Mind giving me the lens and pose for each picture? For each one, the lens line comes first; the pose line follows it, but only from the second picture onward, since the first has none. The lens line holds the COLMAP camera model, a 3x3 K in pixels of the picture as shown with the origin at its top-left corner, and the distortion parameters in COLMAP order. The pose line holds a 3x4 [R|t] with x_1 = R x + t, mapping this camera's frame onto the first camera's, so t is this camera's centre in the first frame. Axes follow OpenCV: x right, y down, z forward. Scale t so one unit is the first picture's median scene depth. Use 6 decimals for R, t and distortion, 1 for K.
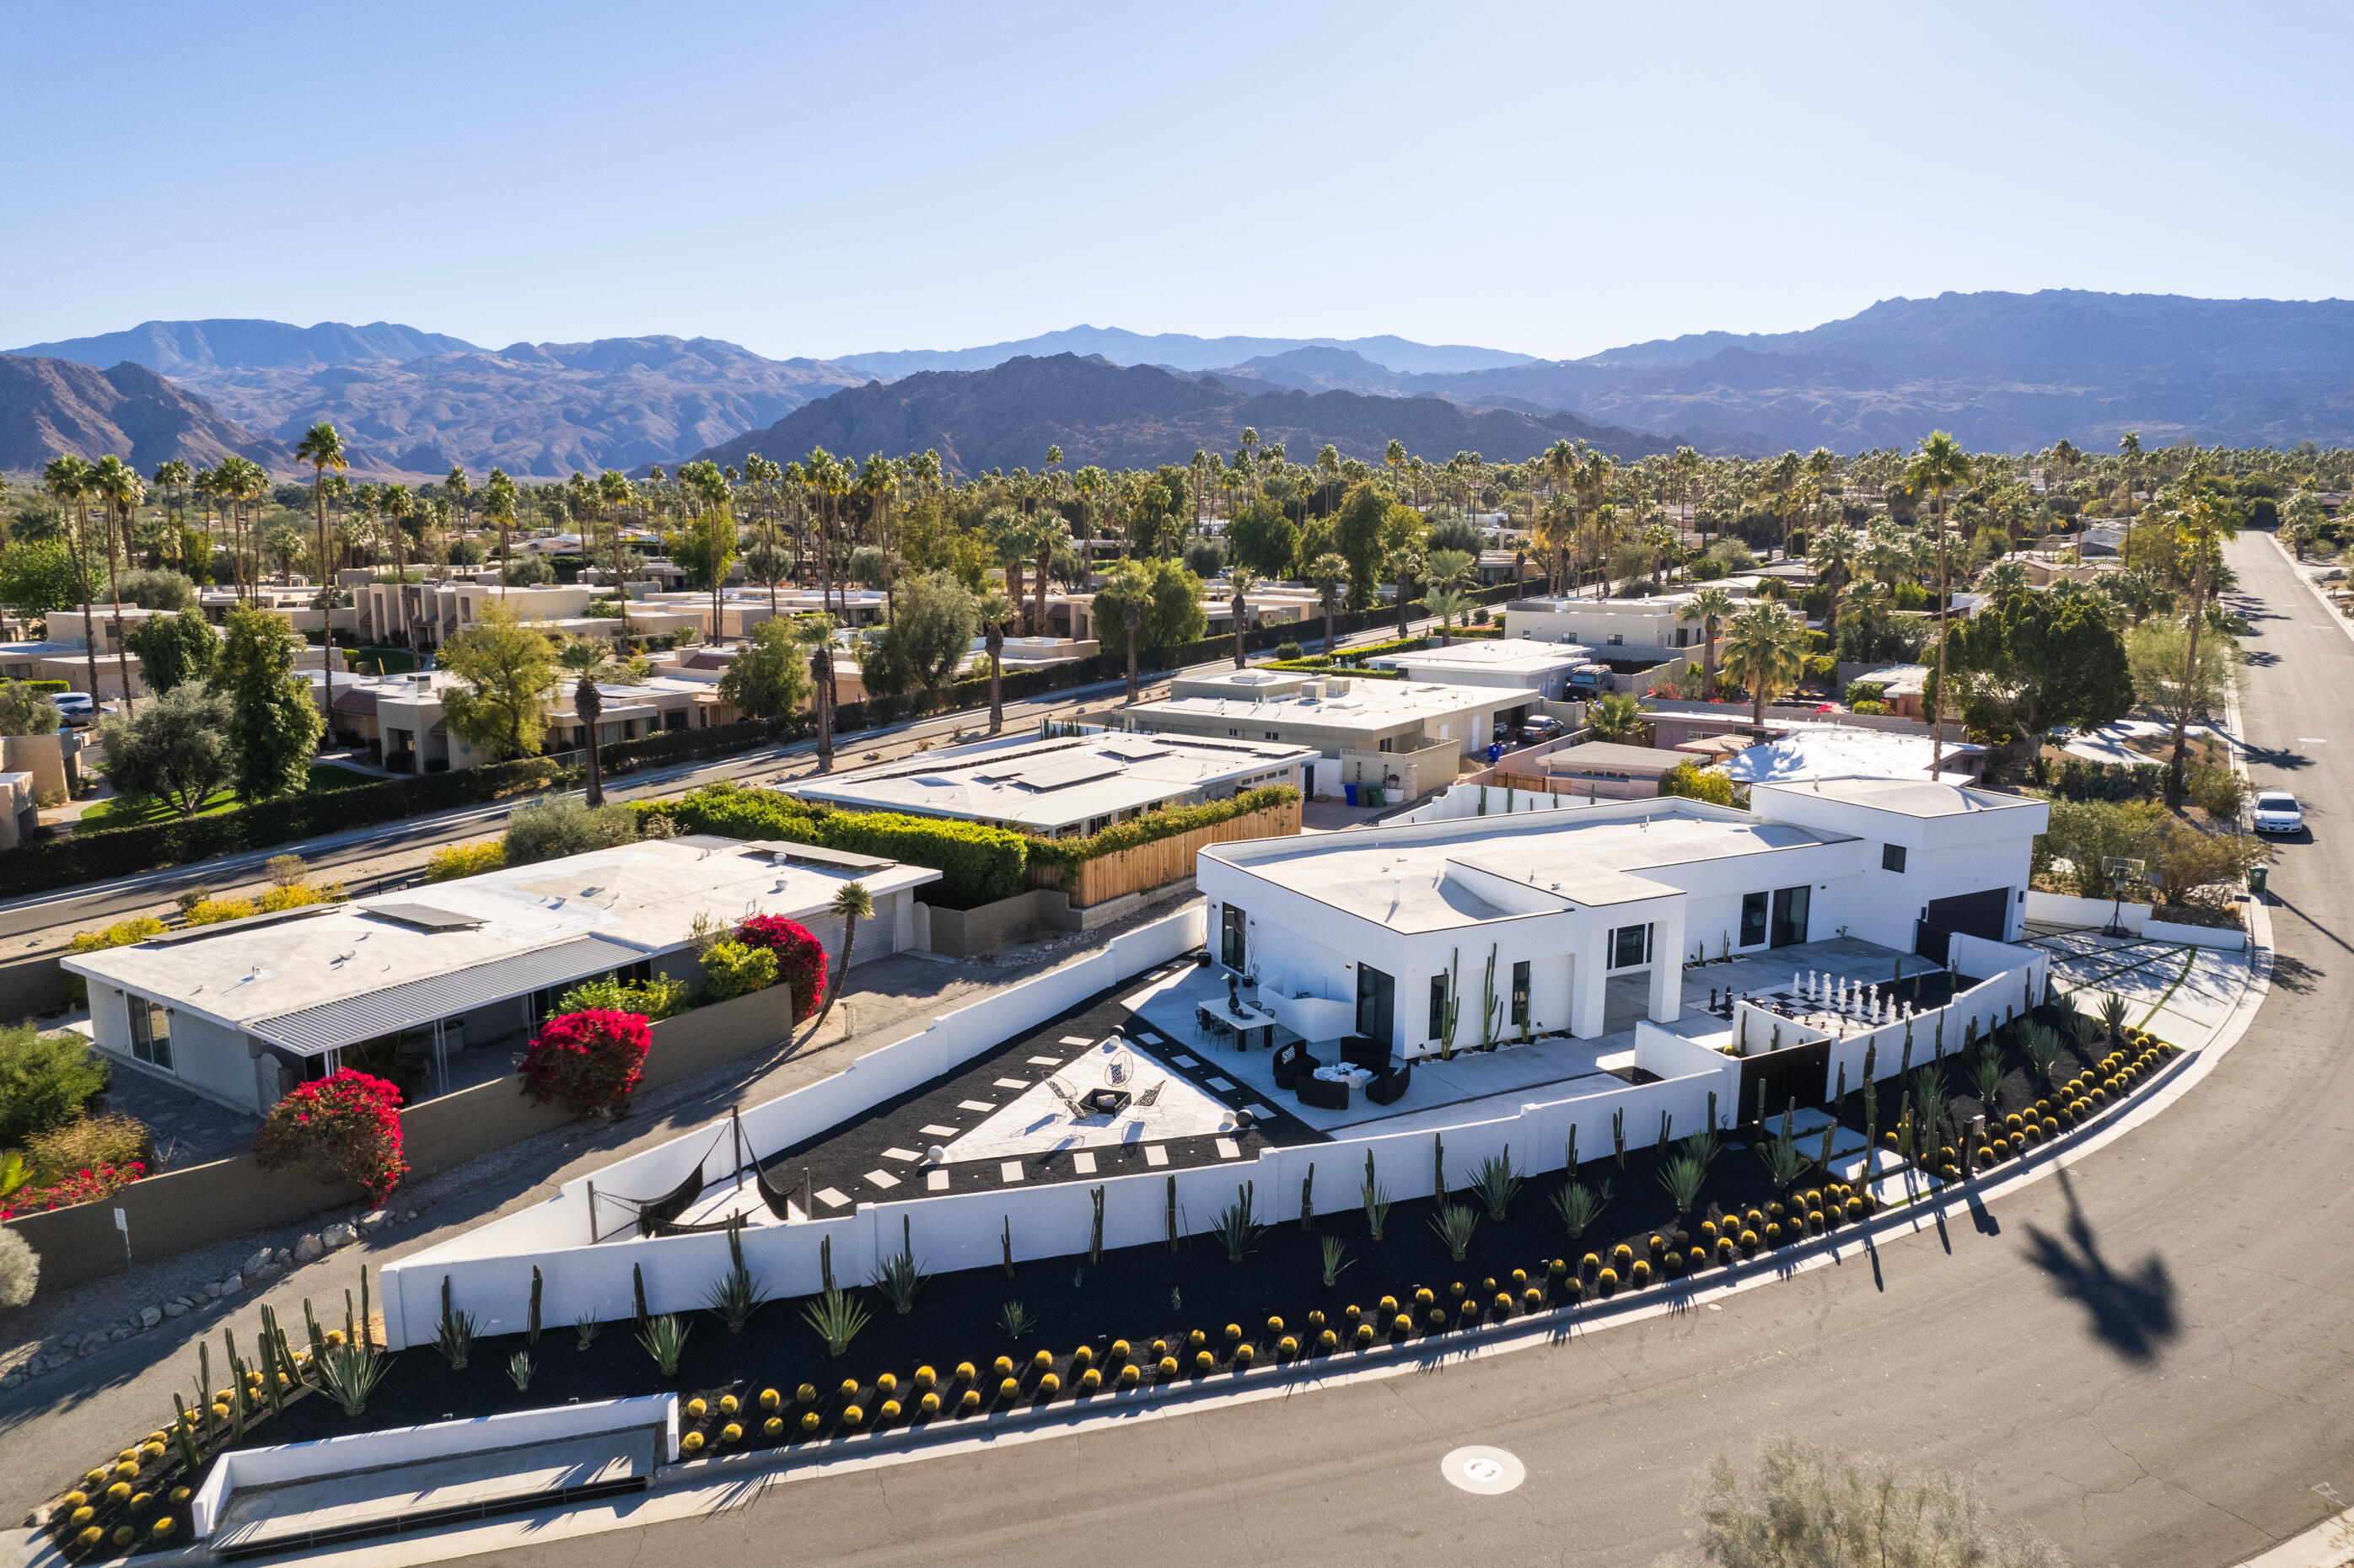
lens RADIAL K [[1493.2, 0, 1177.0], [0, 1493.2, 784.0], [0, 0, 1]] dist [-0.071254, 0.059845]
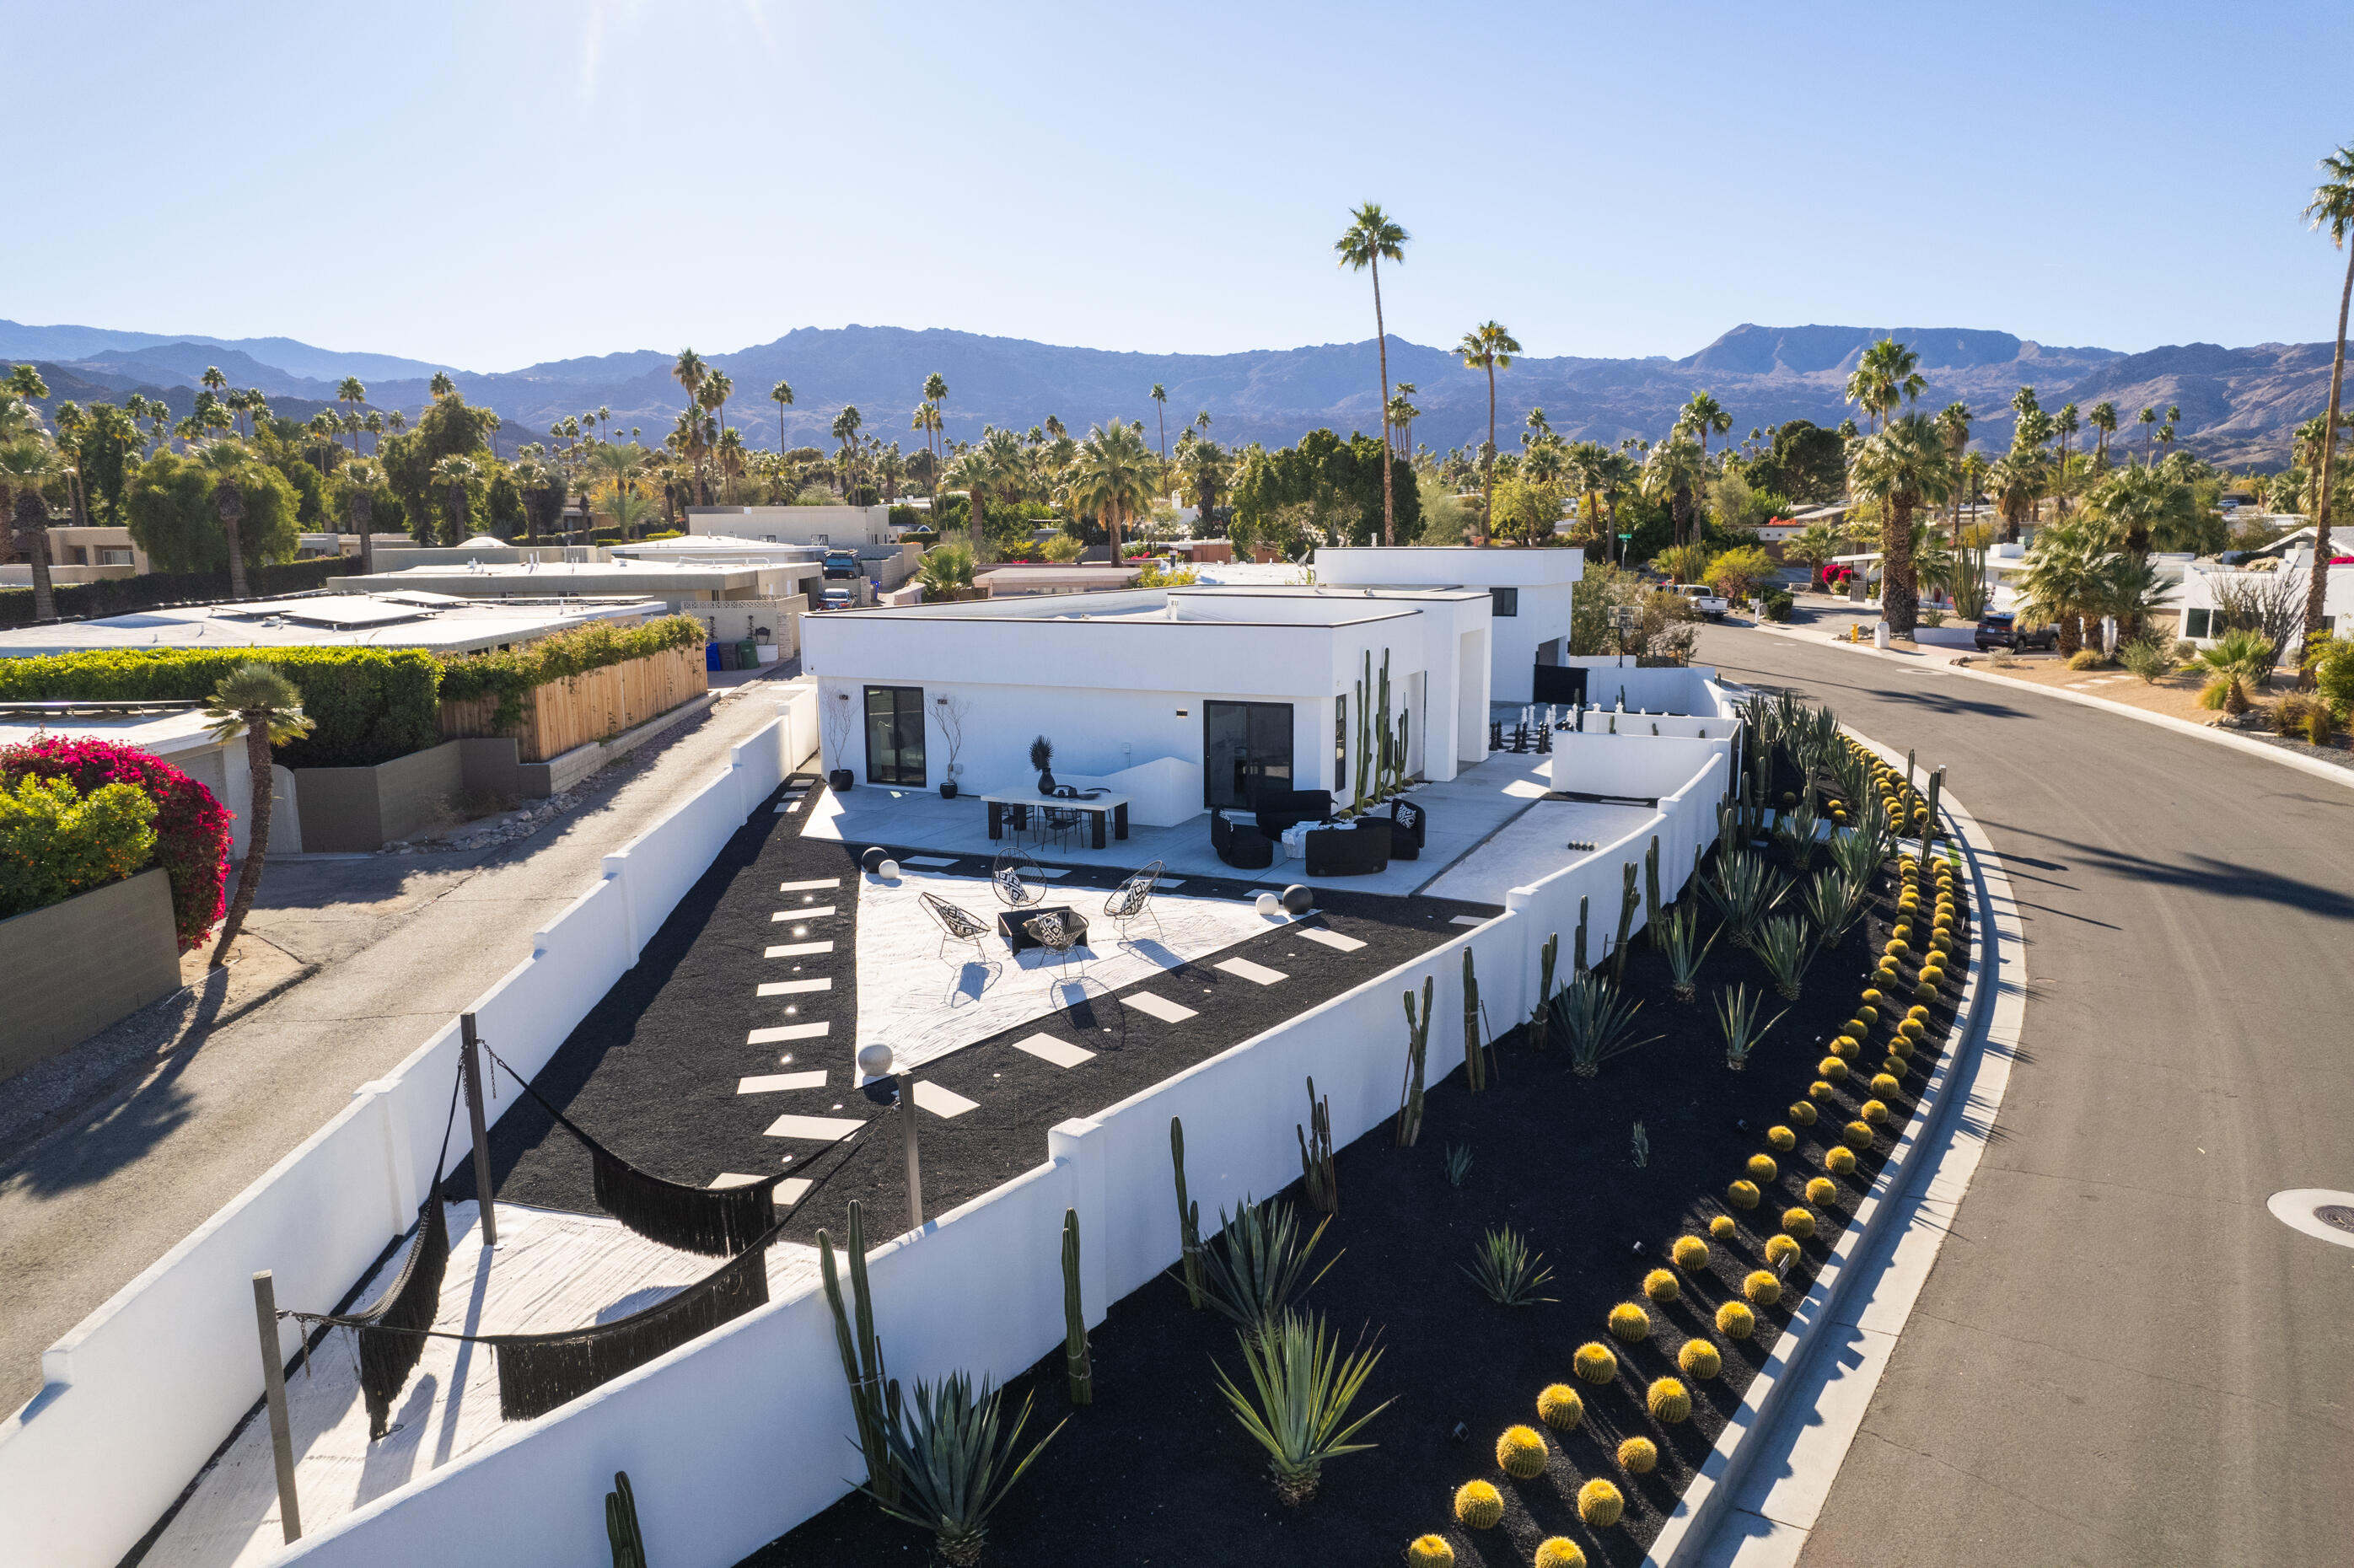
lens RADIAL K [[1493.2, 0, 1177.0], [0, 1493.2, 784.0], [0, 0, 1]] dist [-0.071254, 0.059845]
pose [[0.798851, -0.109491, 0.591480, -0.326738], [0.106647, 0.993497, 0.039873, 0.145820], [-0.591999, 0.031227, 0.805334, 0.532185]]
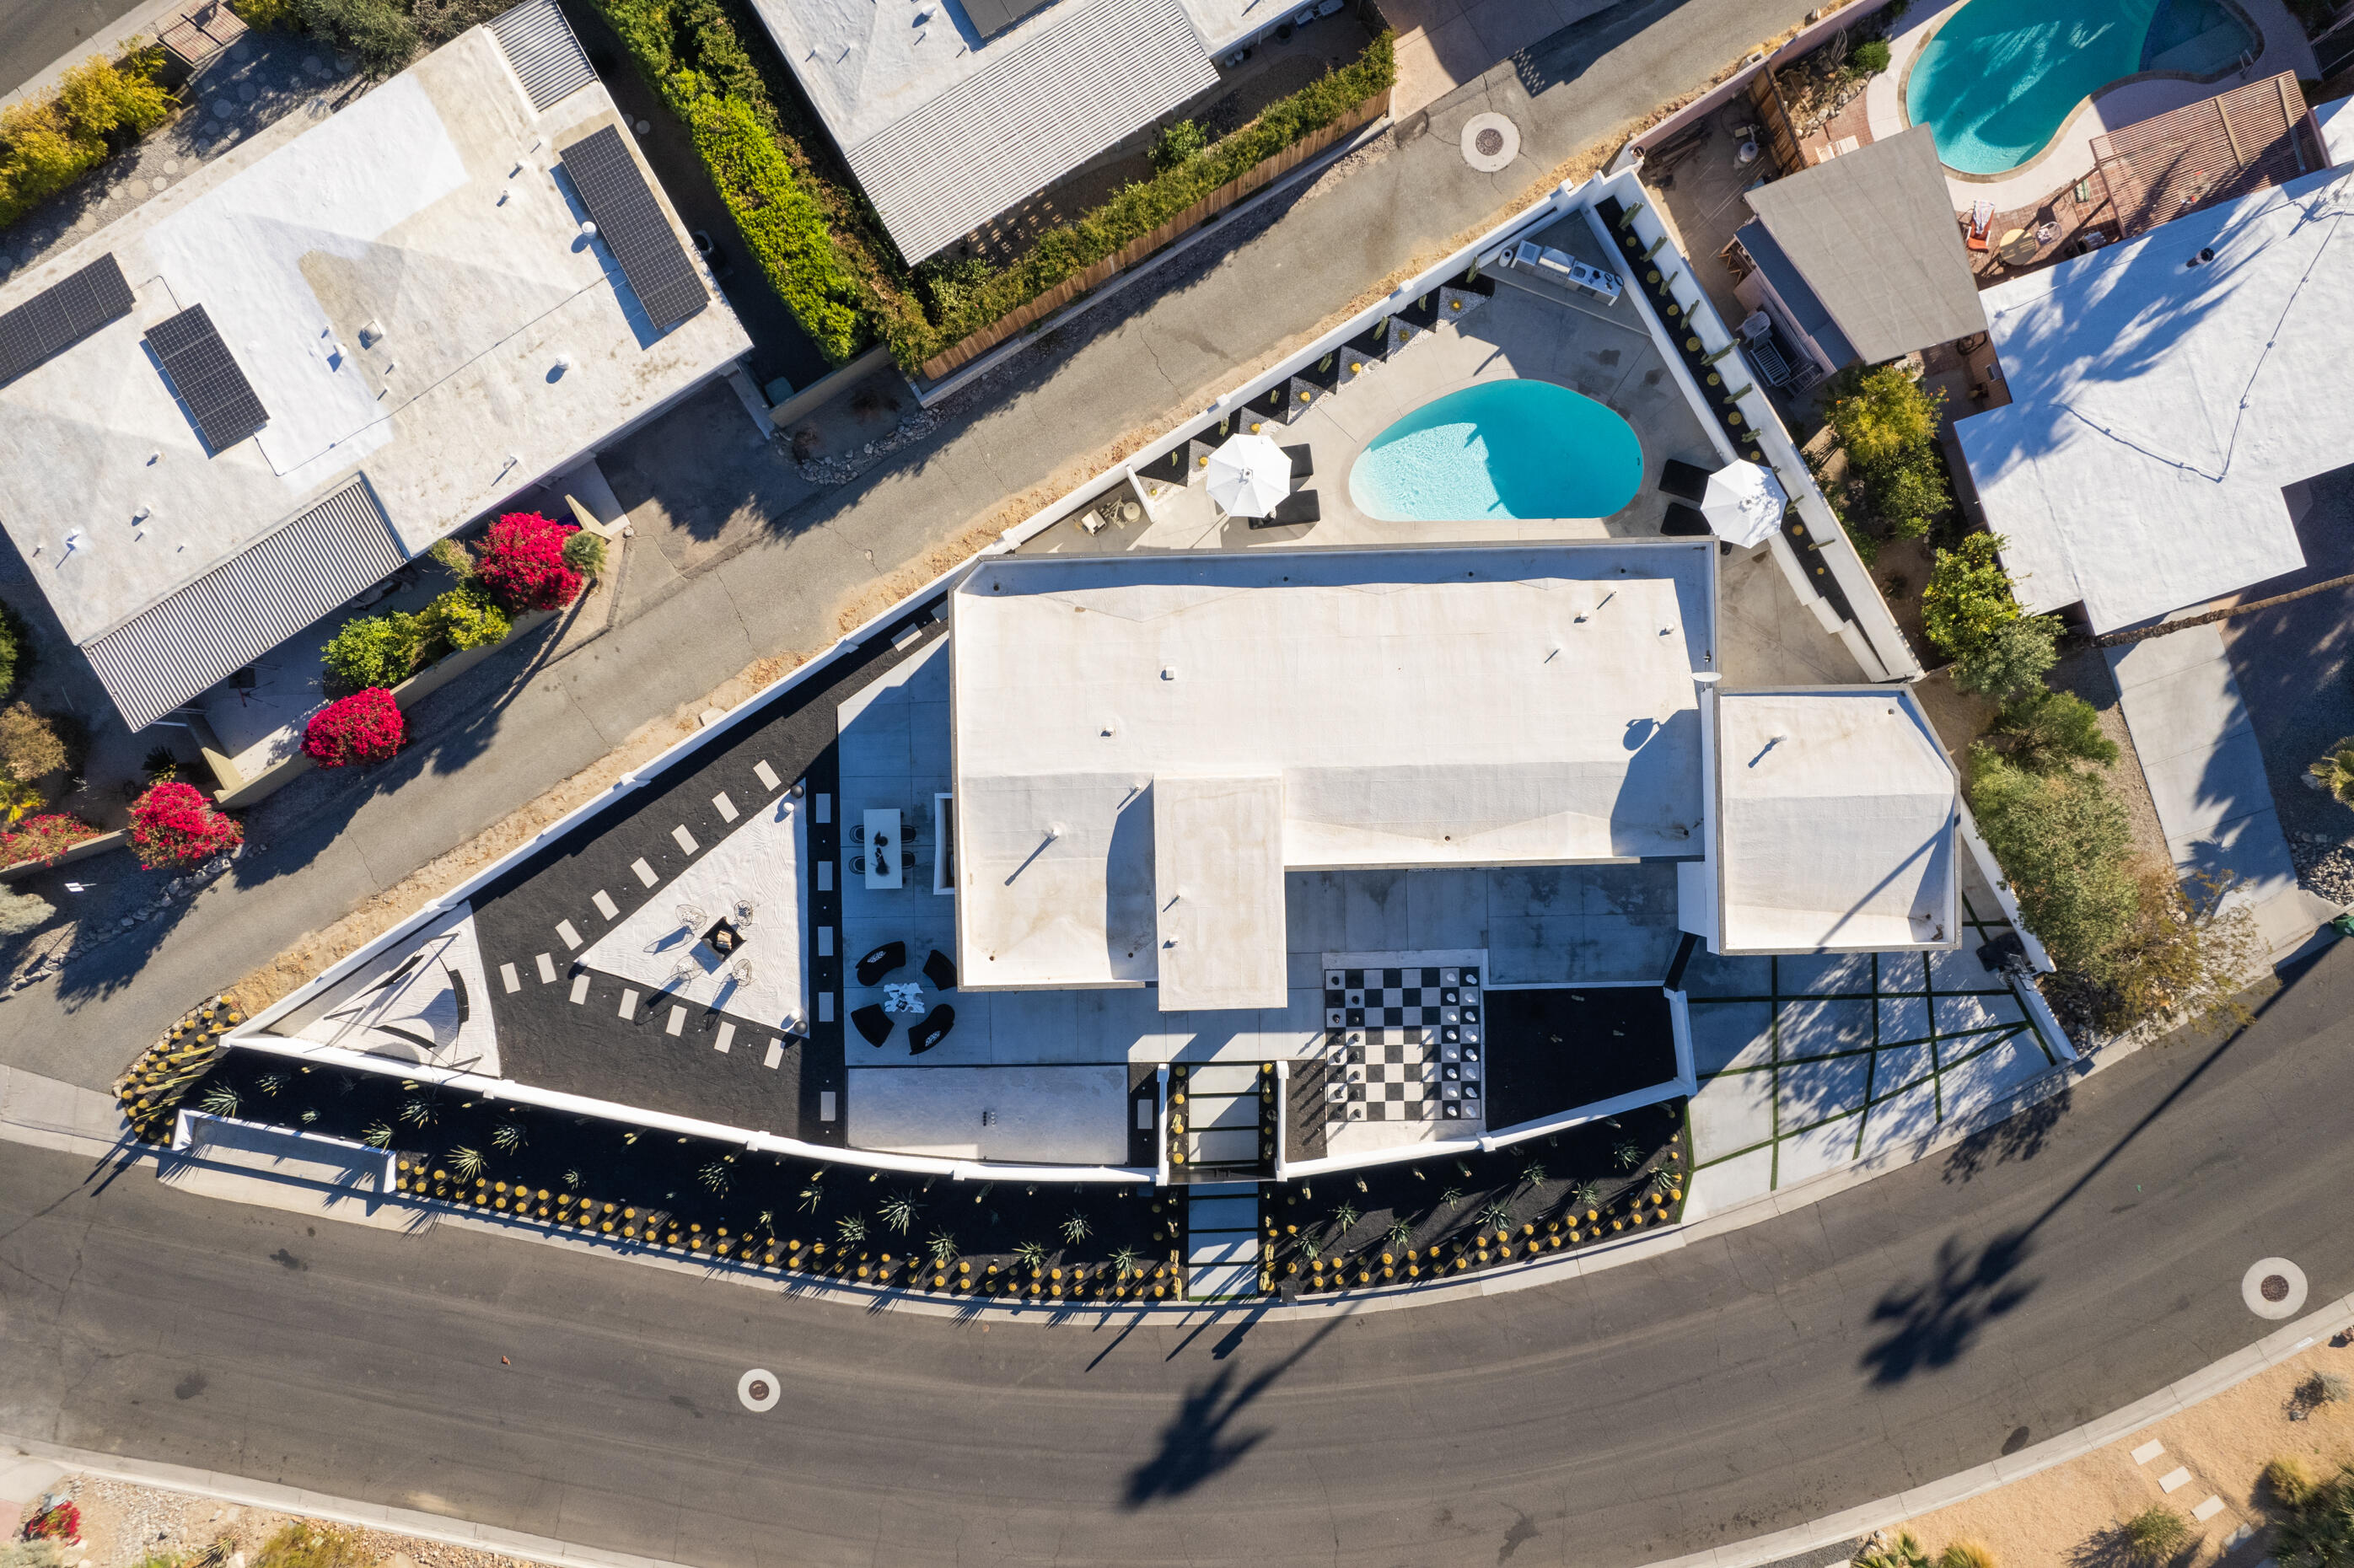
lens RADIAL K [[1493.2, 0, 1177.0], [0, 1493.2, 784.0], [0, 0, 1]] dist [-0.071254, 0.059845]
pose [[0.901729, 0.431215, -0.030636, 0.278641], [-0.048702, 0.171748, 0.983936, -1.059670], [0.429550, -0.885752, 0.175871, 1.062237]]
